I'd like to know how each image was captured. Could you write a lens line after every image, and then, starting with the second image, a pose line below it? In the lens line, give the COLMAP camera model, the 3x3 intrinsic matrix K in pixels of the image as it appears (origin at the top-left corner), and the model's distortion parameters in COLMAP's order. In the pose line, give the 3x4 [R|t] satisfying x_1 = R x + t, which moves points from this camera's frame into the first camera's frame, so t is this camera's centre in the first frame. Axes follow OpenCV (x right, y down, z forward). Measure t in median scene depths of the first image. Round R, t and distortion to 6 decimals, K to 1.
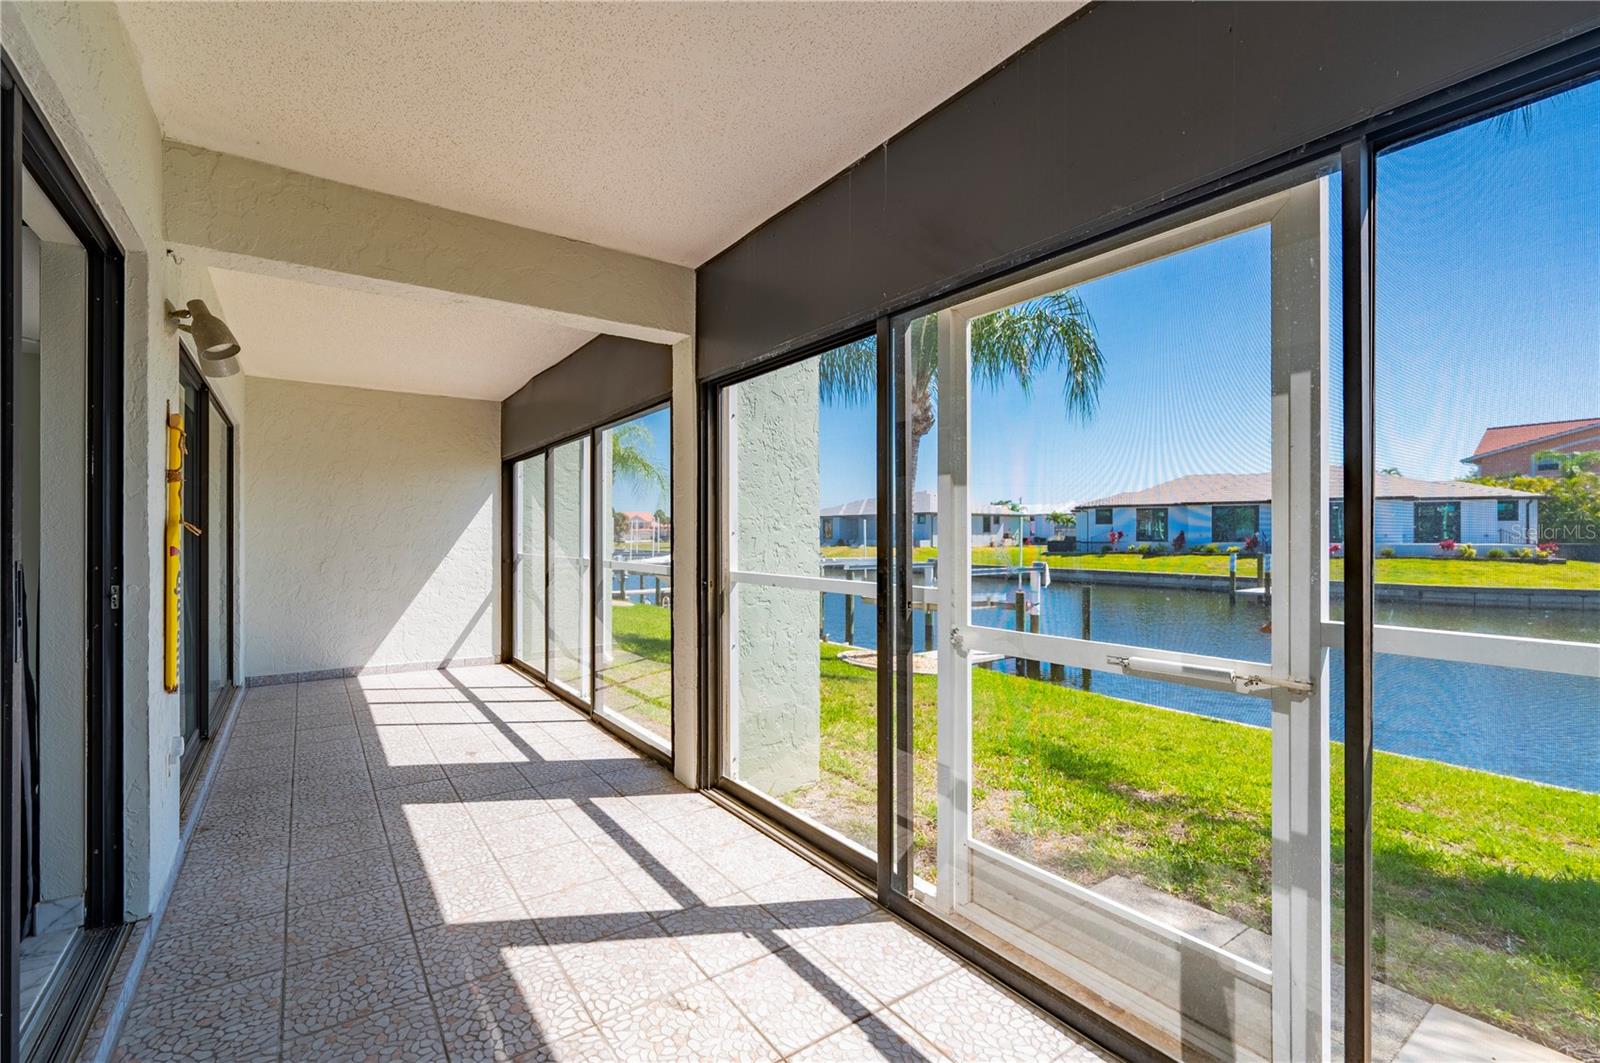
lens RADIAL K [[660.2, 0, 711.0], [0, 660.2, 532.2], [0, 0, 1]] dist [0.000785, 0.000063]
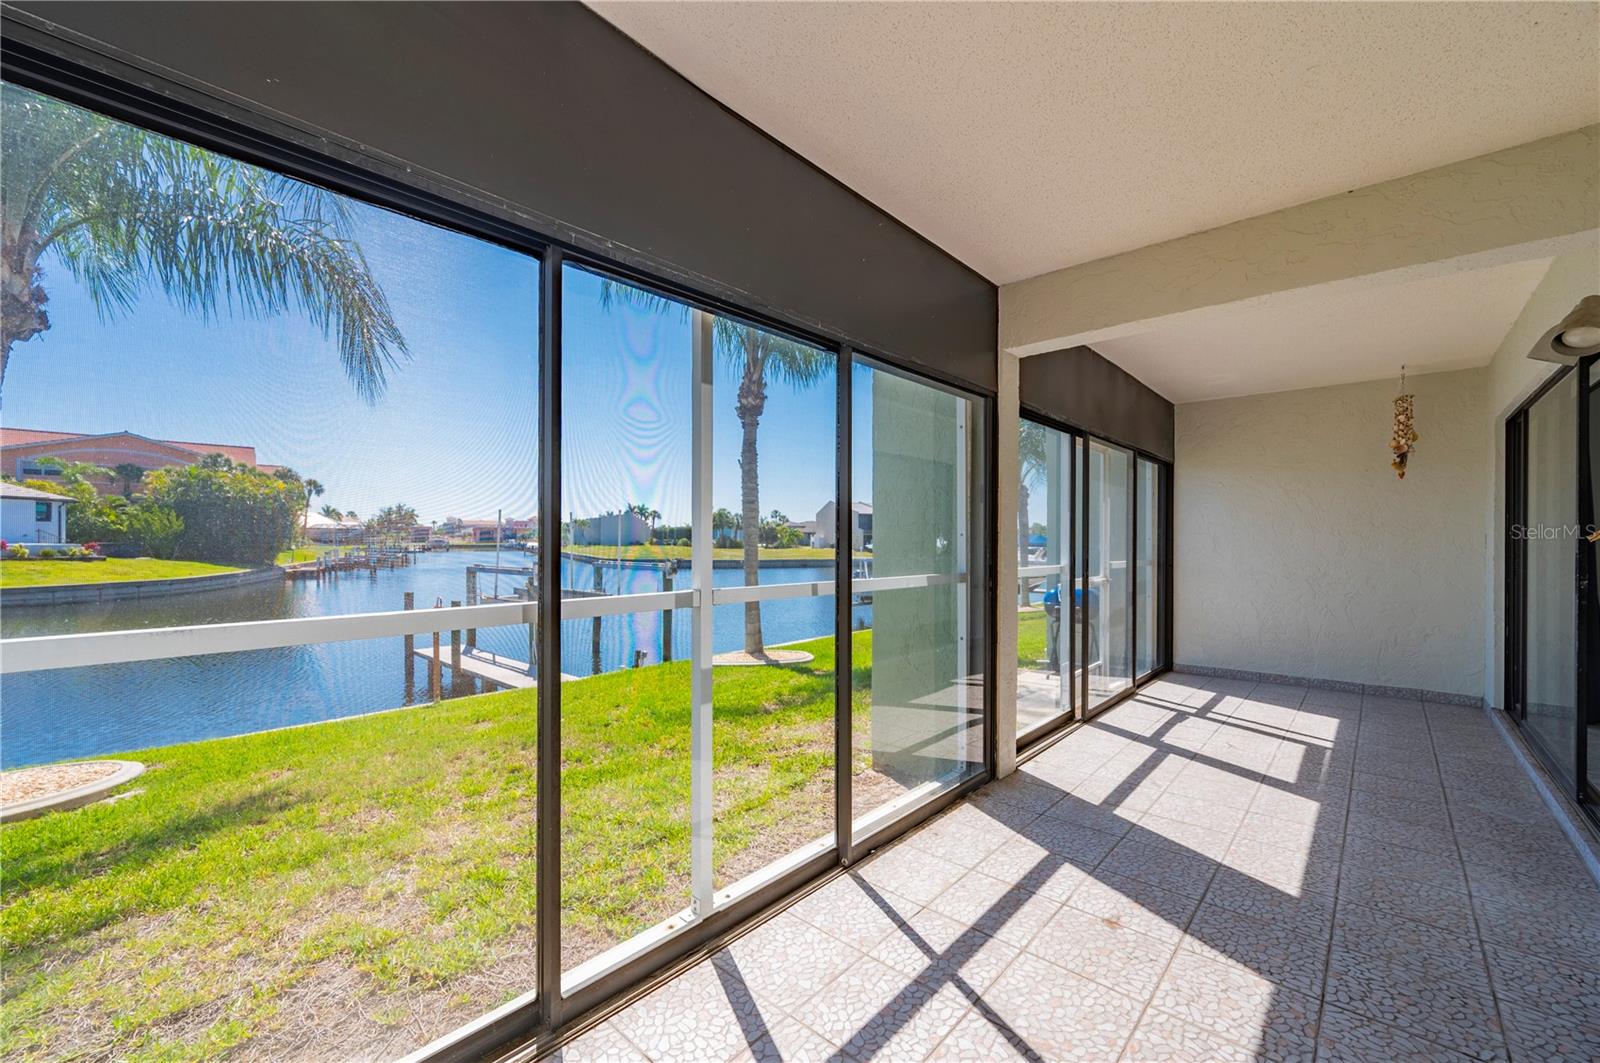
lens RADIAL K [[637.9, 0, 789.7], [0, 637.9, 536.7], [0, 0, 1]] dist [-0.002153, -0.000313]
pose [[-0.263754, 0.001784, 0.964588, -0.991875], [-0.008738, 0.999953, -0.004238, 0.010787], [-0.964550, -0.009546, -0.263726, 1.715502]]
